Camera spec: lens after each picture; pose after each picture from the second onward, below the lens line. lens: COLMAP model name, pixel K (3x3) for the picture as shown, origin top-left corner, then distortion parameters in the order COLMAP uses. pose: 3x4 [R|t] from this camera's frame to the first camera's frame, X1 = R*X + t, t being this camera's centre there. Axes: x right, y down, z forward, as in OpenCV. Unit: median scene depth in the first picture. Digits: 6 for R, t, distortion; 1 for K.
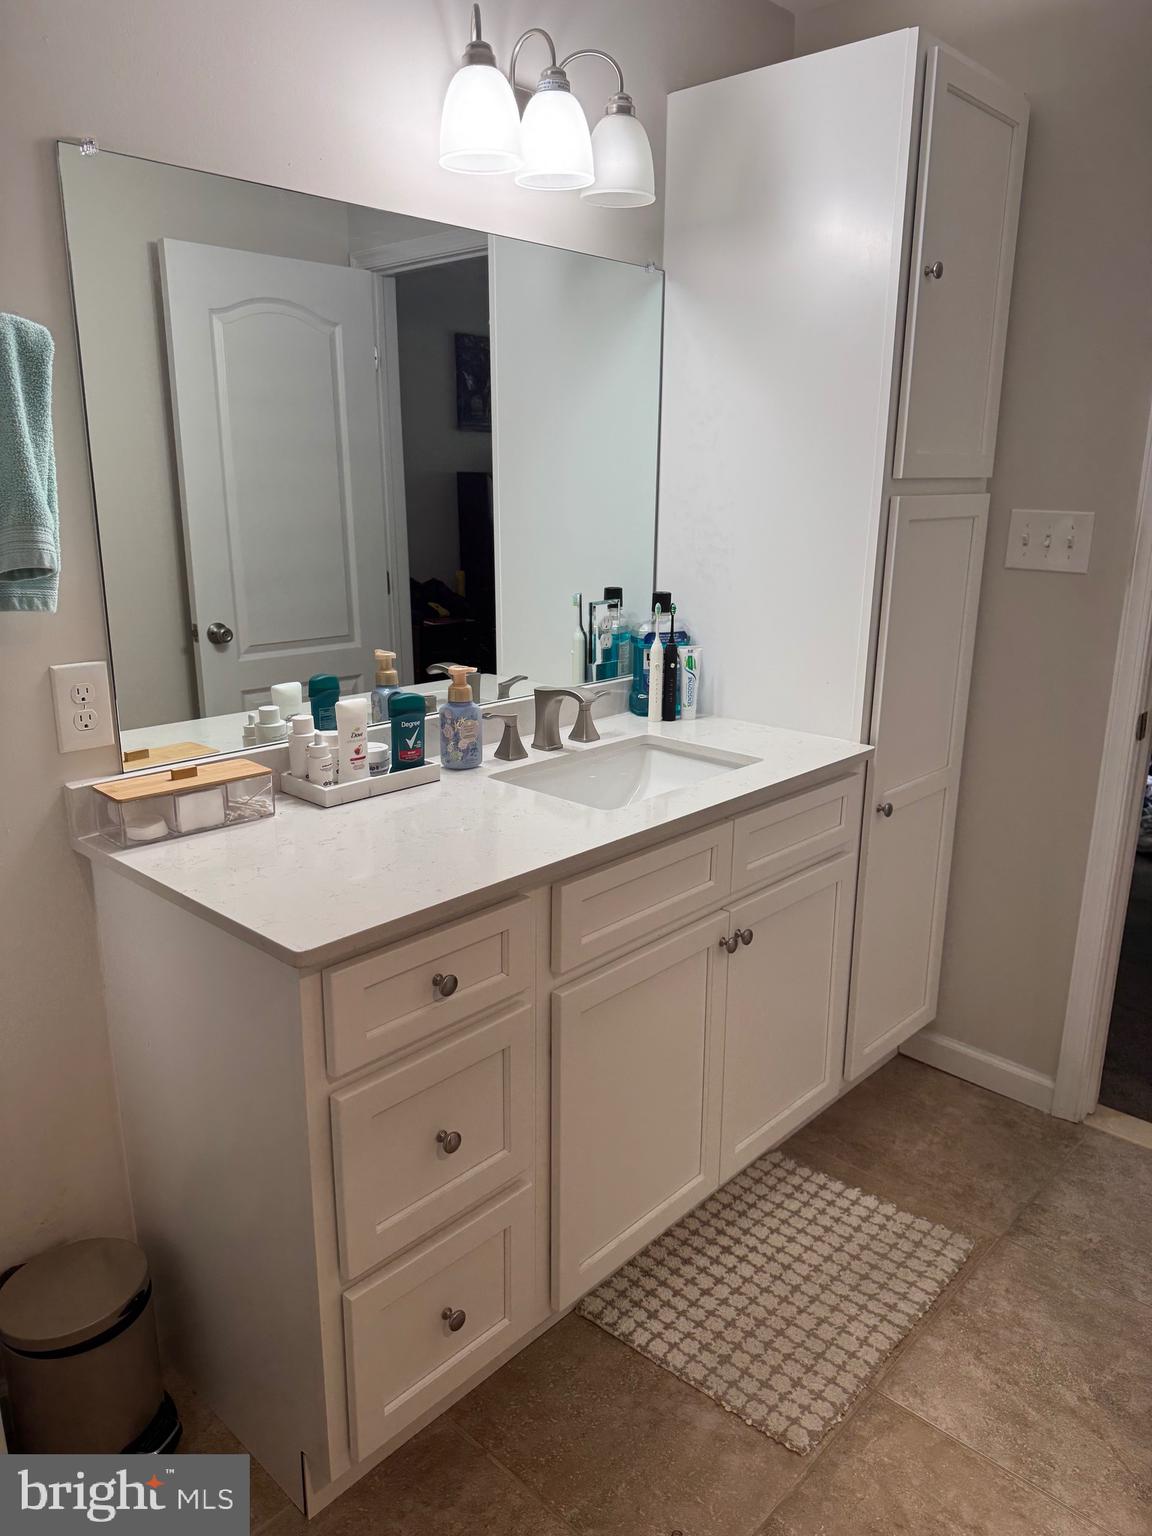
lens RADIAL K [[1084.5, 0, 580.4], [0, 1084.5, 770.9], [0, 0, 1]] dist [0.002899, -0.002628]
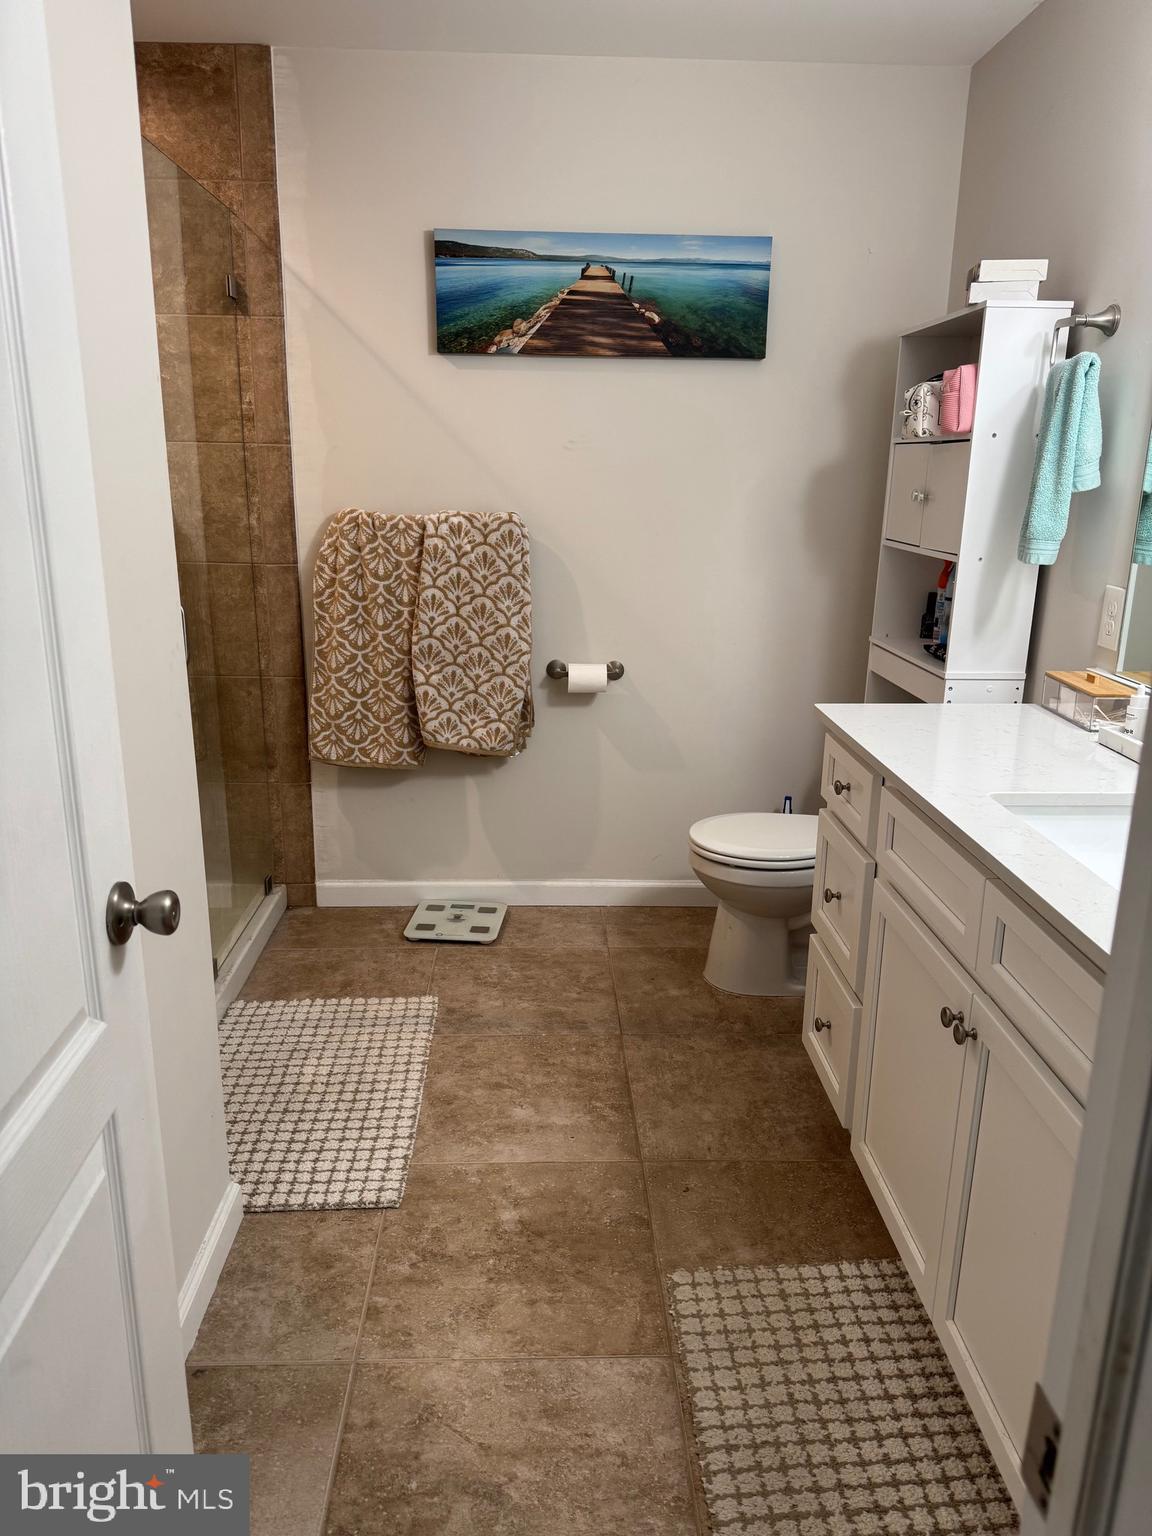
lens RADIAL K [[1084.5, 0, 576.8], [0, 1084.5, 765.7], [0, 0, 1]] dist [0.002899, -0.002628]
pose [[-0.702812, 0.181576, -0.687812, 0.865005], [-0.203506, 0.875149, 0.438975, -0.307494], [0.681646, 0.448491, -0.578113, 1.196327]]
